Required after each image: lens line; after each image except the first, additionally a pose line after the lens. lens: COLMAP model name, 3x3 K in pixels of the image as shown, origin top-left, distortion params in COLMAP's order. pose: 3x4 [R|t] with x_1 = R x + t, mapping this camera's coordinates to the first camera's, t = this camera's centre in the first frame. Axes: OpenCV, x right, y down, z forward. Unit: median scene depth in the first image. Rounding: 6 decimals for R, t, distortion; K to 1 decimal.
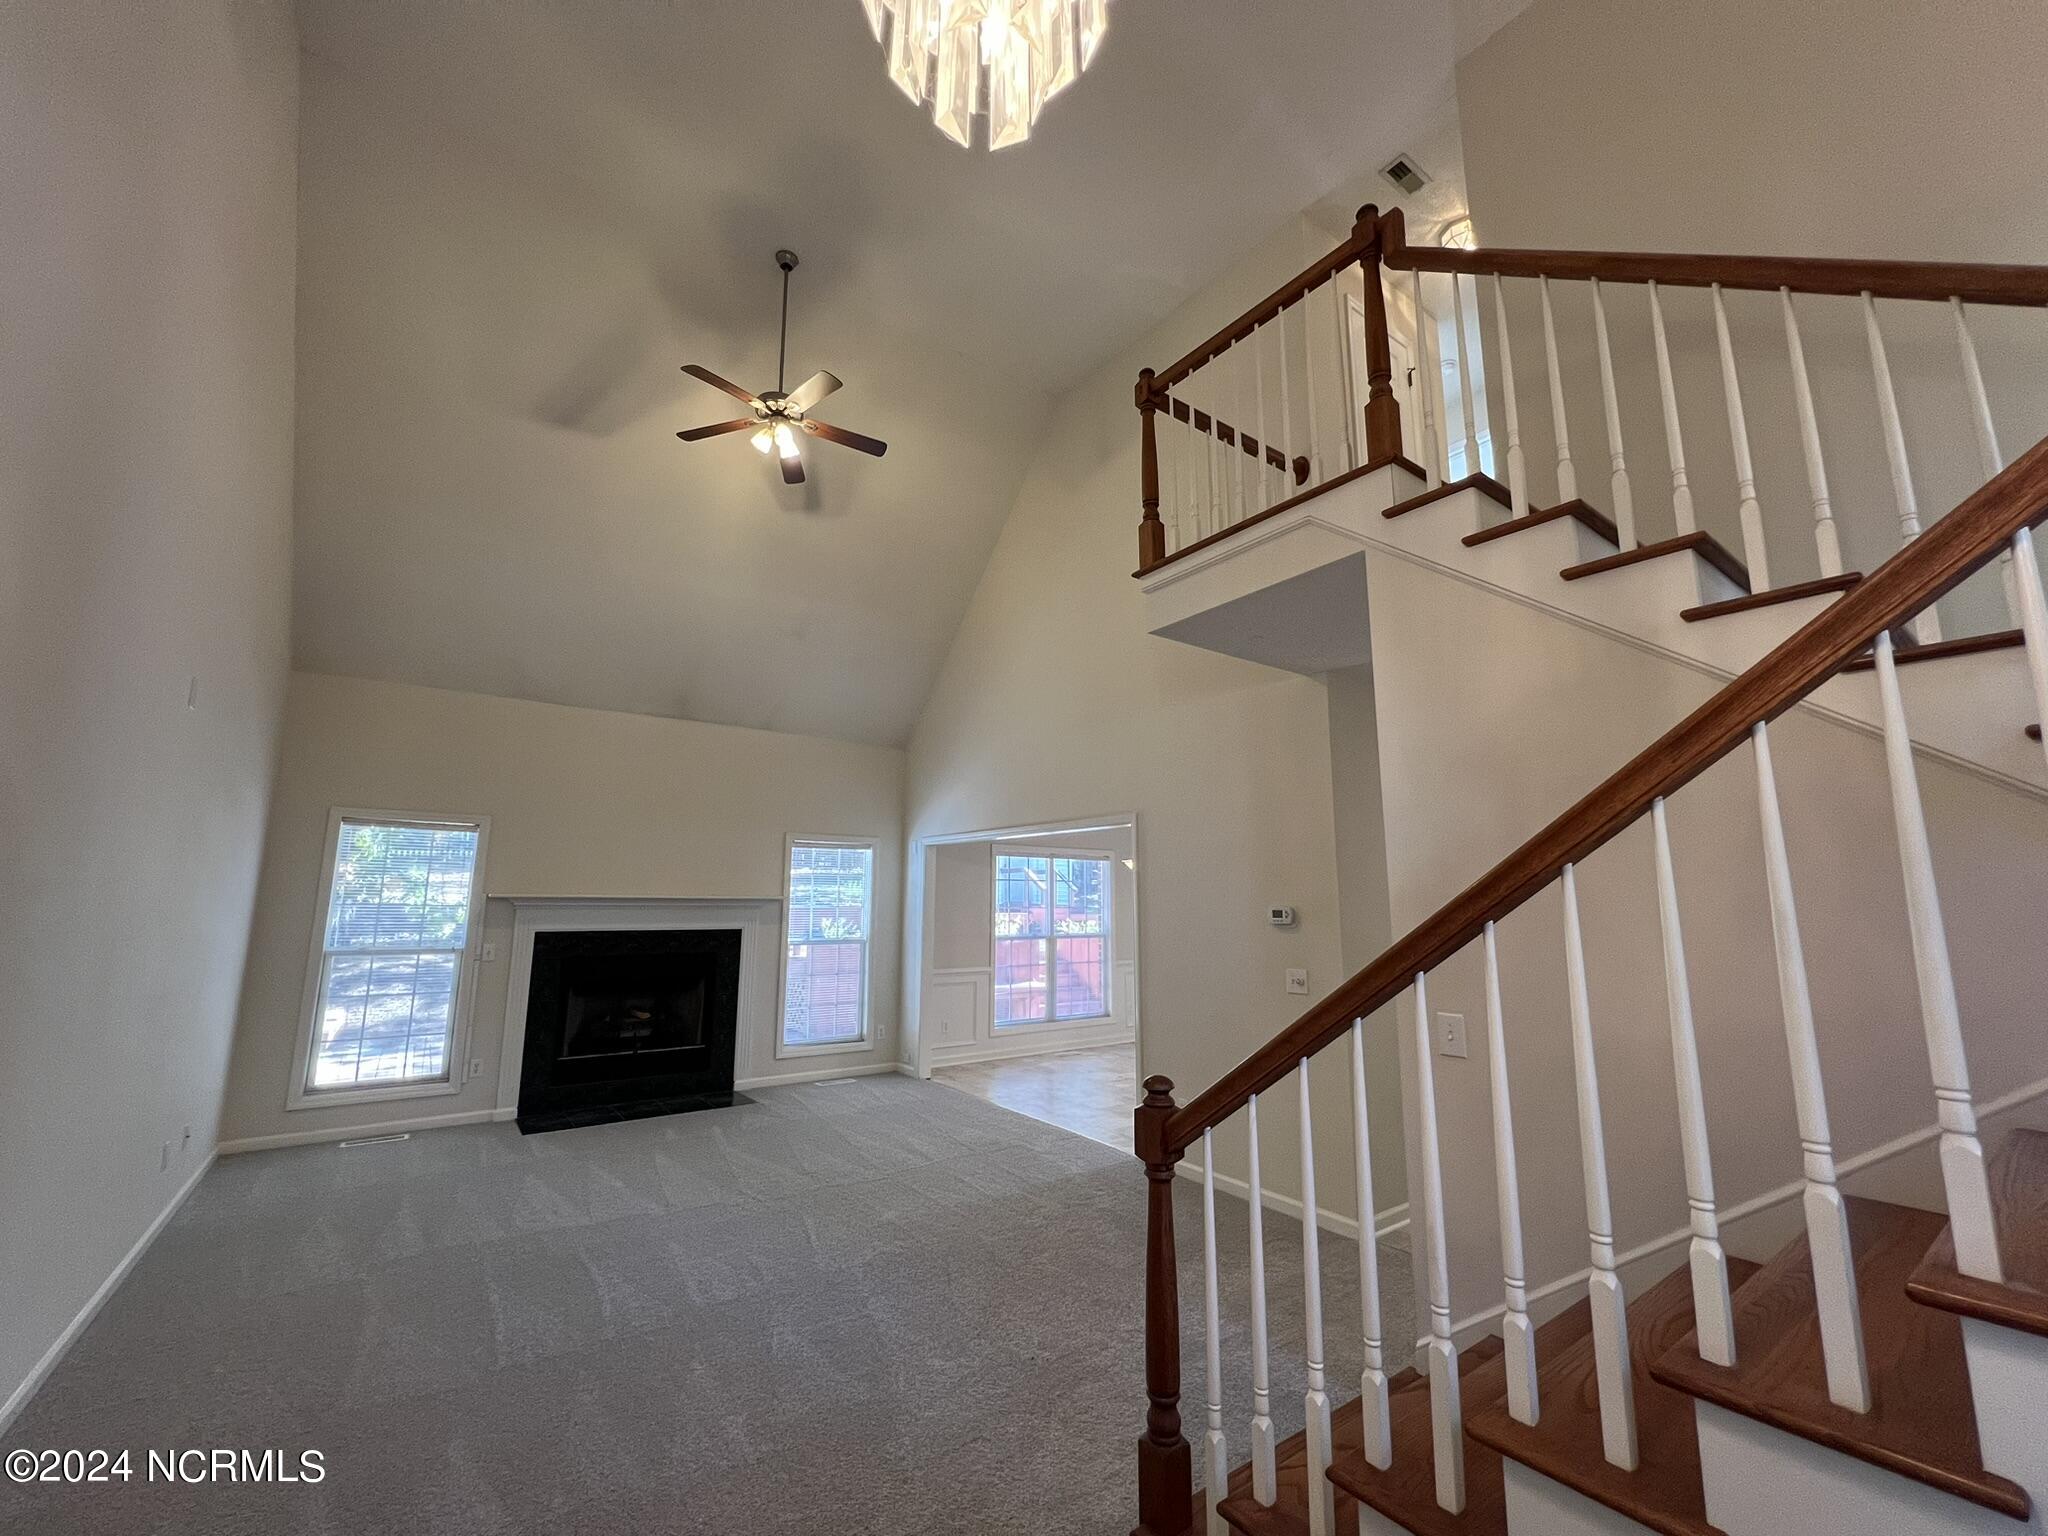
lens RADIAL K [[820.6, 0, 1023.9], [0, 820.6, 770.2], [0, 0, 1]] dist [-0.001534, -0.000019]
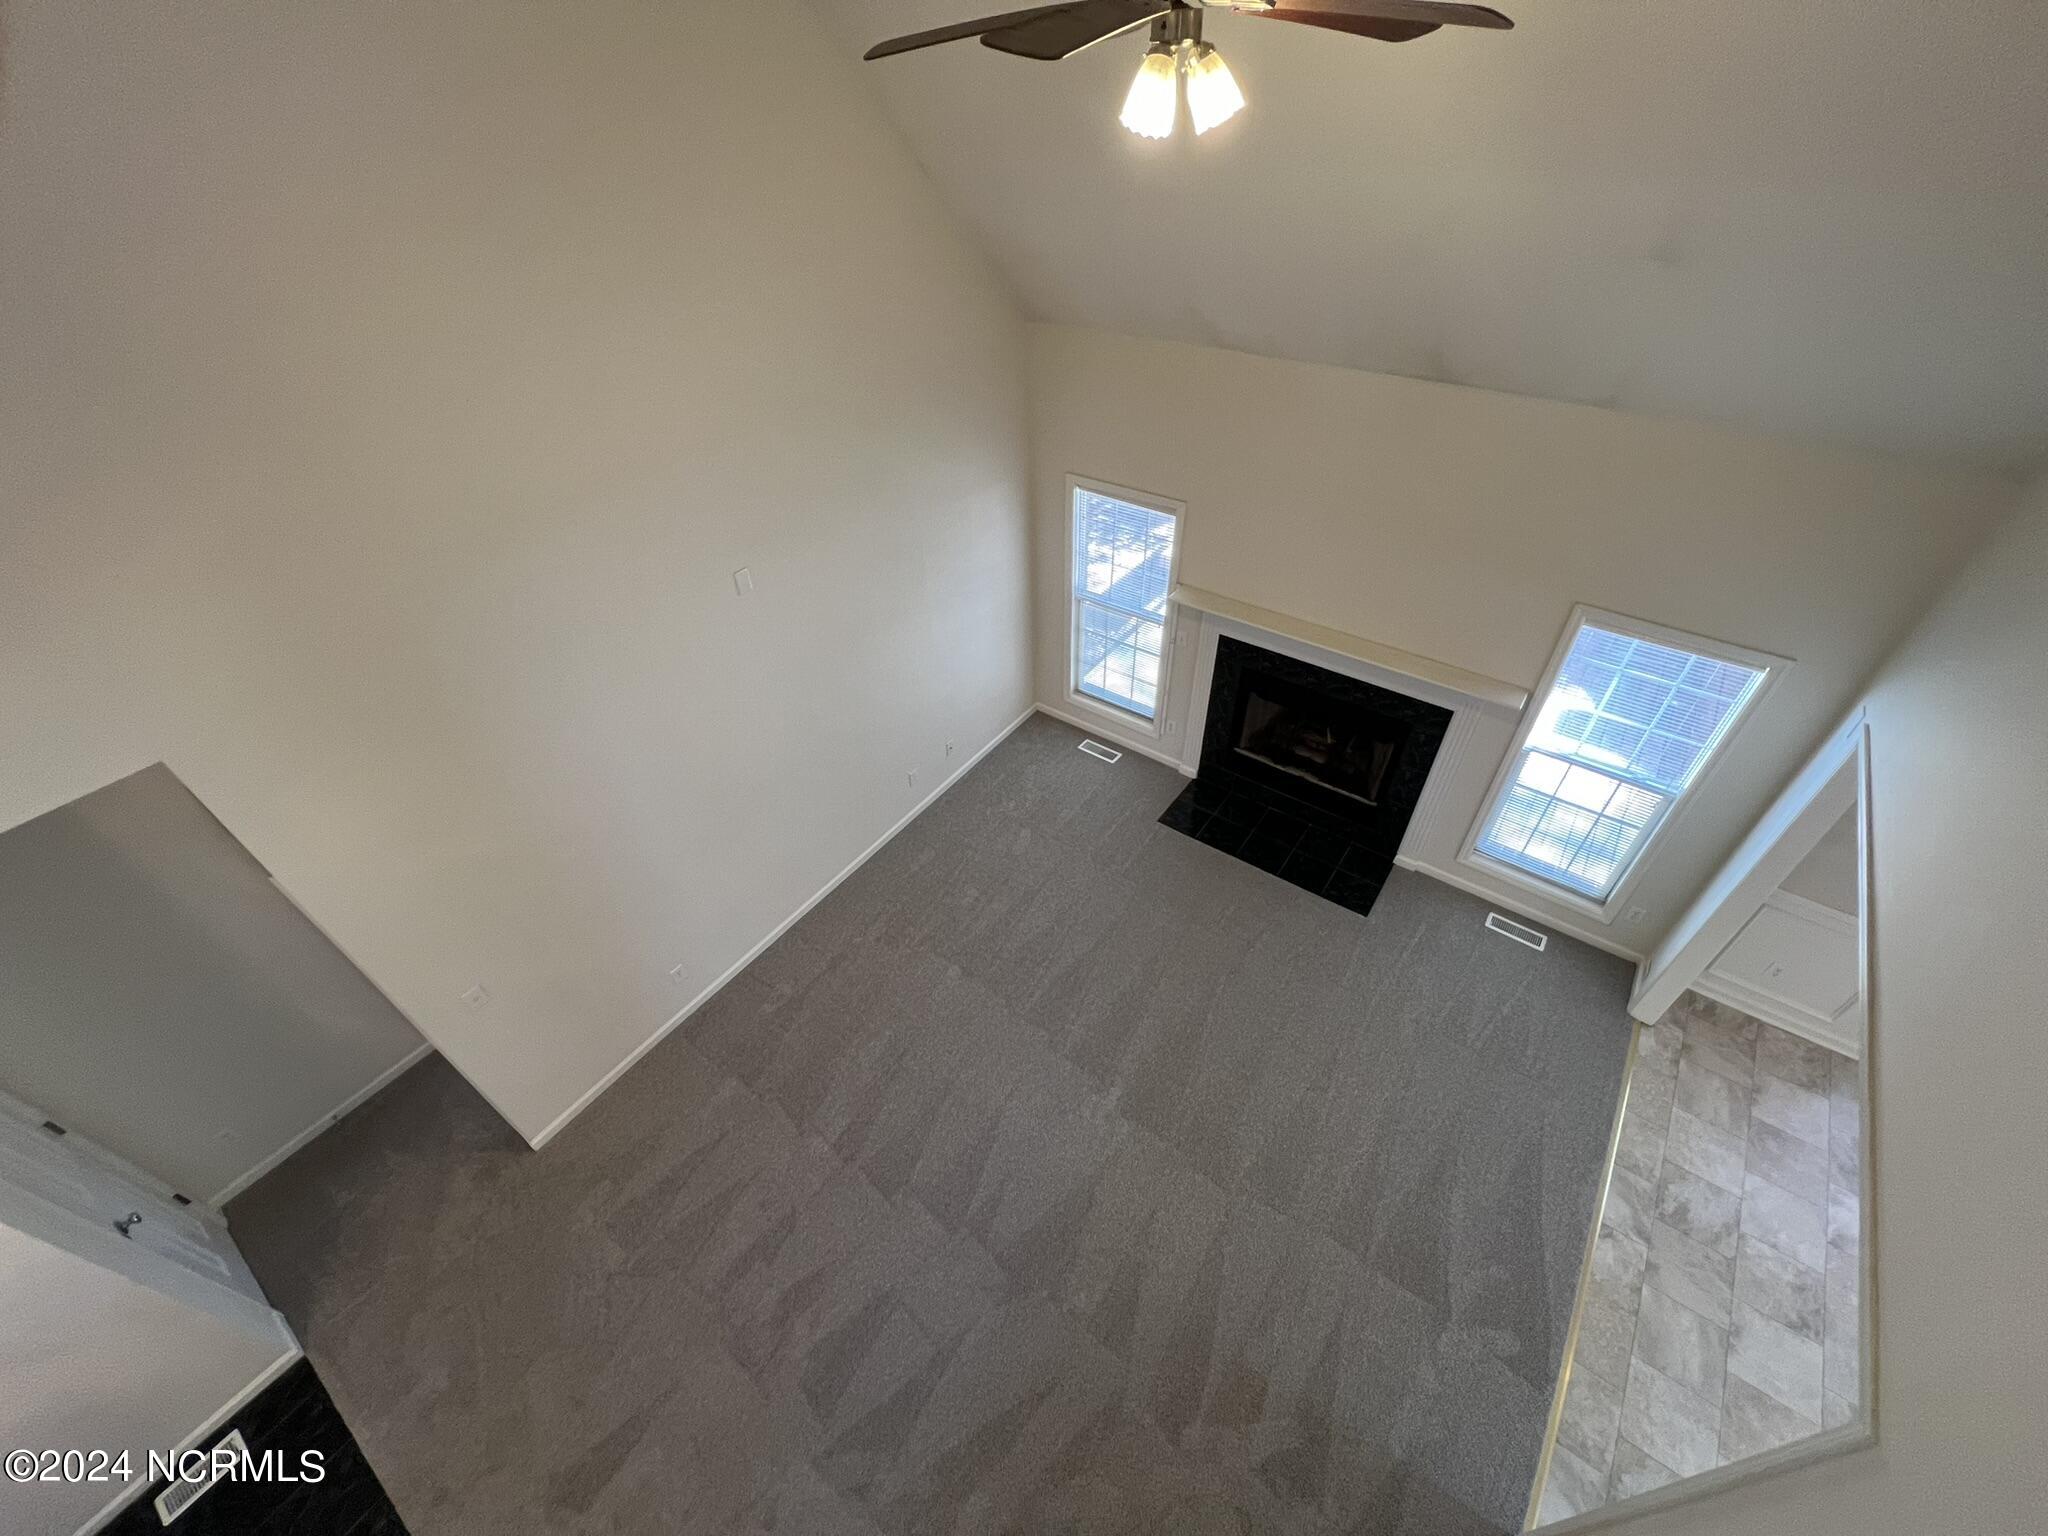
lens RADIAL K [[820.6, 0, 1016.5], [0, 820.6, 773.0], [0, 0, 1]] dist [-0.001534, -0.000019]
pose [[0.300988, 0.628744, -0.716998, 0.082515], [0.192252, 0.696419, 0.691404, -0.348166], [0.934048, -0.345948, 0.088737, 0.617167]]
